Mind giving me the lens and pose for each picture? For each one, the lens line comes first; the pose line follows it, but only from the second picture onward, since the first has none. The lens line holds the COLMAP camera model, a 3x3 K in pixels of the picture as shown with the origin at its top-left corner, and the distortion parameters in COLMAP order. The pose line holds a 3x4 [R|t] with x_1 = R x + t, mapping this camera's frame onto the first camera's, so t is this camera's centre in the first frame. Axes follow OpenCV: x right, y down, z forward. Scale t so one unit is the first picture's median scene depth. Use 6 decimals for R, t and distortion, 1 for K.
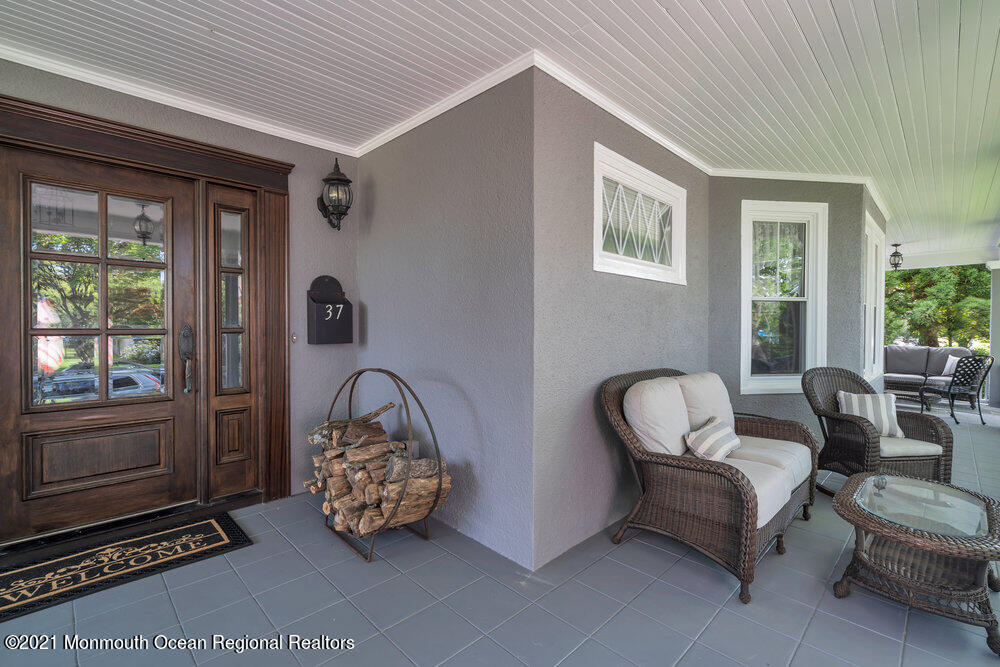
lens RADIAL K [[446.5, 0, 497.6], [0, 446.5, 327.6], [0, 0, 1]] dist [-0.003964, -0.000057]
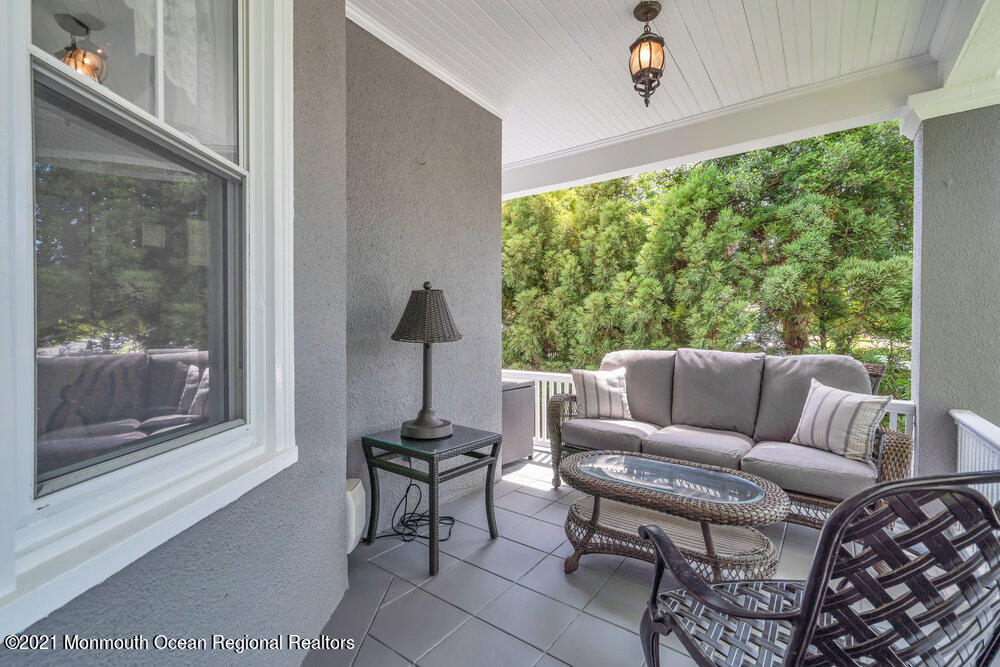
lens RADIAL K [[446.5, 0, 502.3], [0, 446.5, 331.6], [0, 0, 1]] dist [-0.003964, -0.000057]
pose [[0.987002, -0.009314, 0.160435, 0.579018], [0.008856, 0.999954, 0.003573, 0.018062], [-0.160461, -0.002105, 0.987040, 0.557746]]
